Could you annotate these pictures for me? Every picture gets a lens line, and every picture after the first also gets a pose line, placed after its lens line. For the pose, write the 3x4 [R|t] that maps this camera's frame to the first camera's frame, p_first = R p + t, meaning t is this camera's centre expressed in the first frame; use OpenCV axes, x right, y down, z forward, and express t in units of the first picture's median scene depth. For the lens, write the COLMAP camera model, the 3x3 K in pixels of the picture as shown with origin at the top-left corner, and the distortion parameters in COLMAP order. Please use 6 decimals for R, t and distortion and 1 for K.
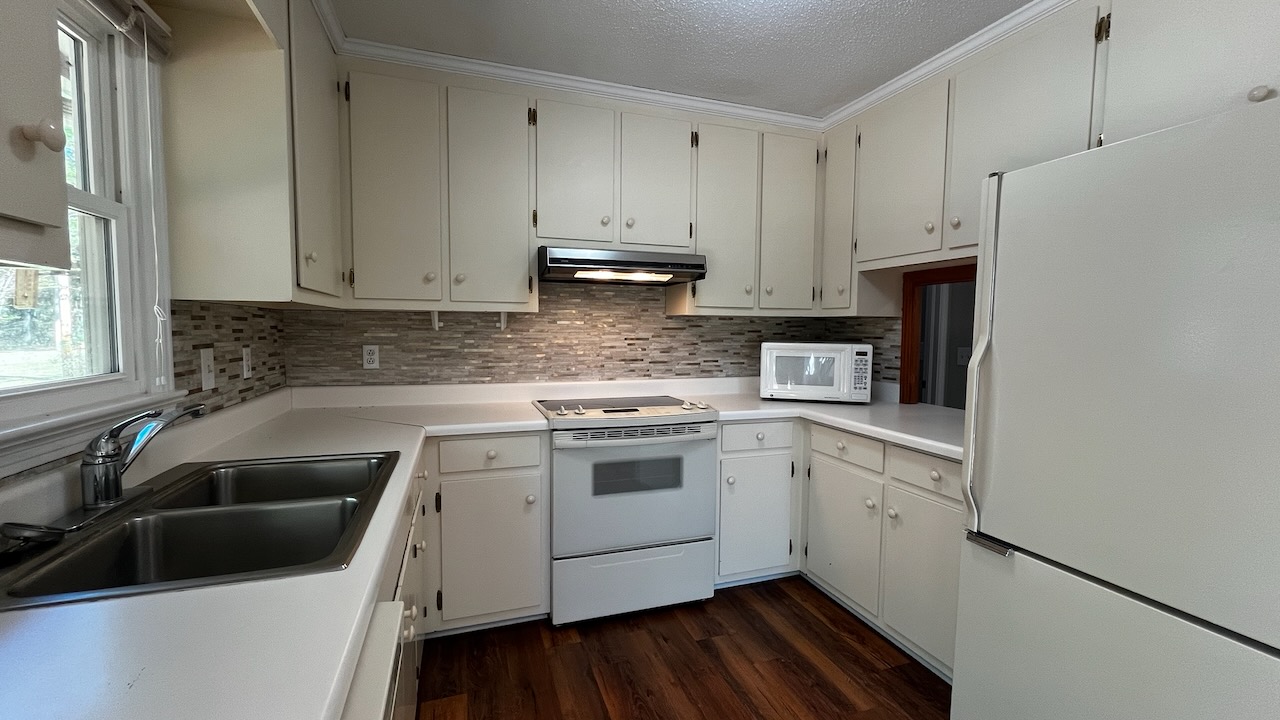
lens RADIAL K [[521.7, 0, 638.7], [0, 521.7, 357.4], [0, 0, 1]] dist [0.000001, 0.000145]
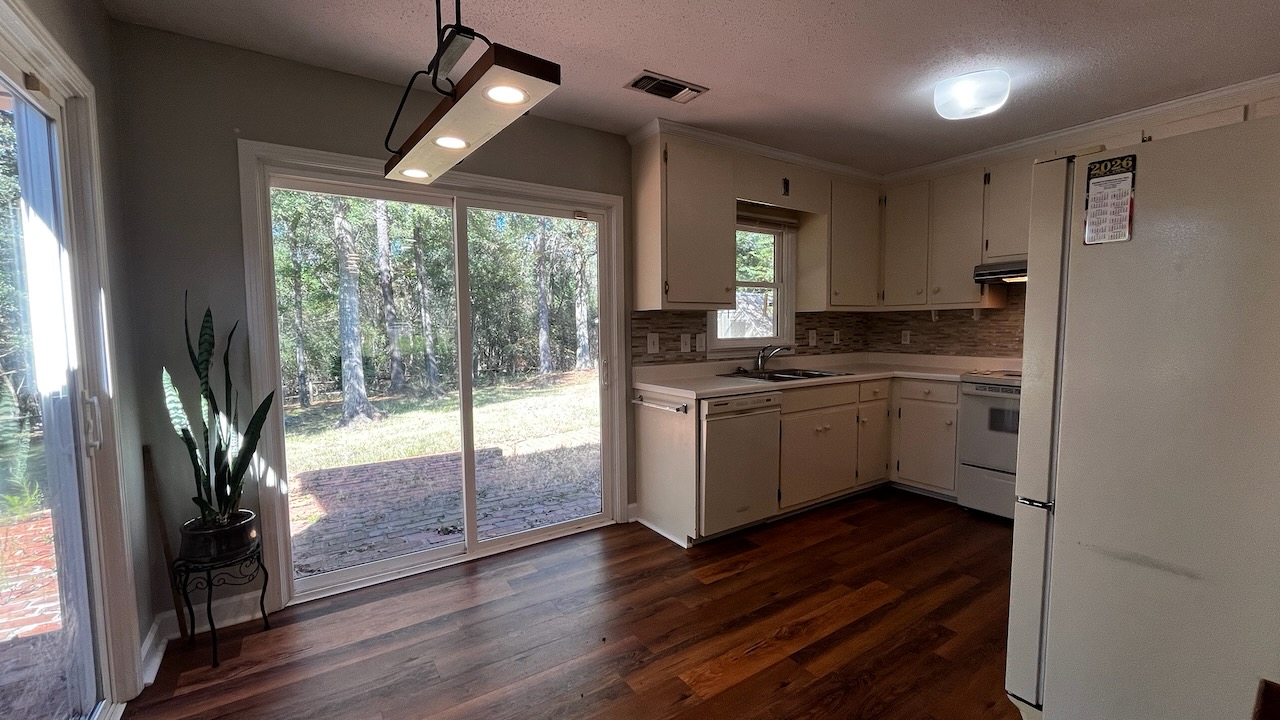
lens RADIAL K [[521.7, 0, 642.0], [0, 521.7, 359.9], [0, 0, 1]] dist [0.000001, 0.000145]
pose [[0.252503, 0.048693, -0.966370, 1.105883], [-0.043735, 0.998287, 0.038874, 0.051510], [0.966607, 0.032448, 0.254200, -0.357425]]
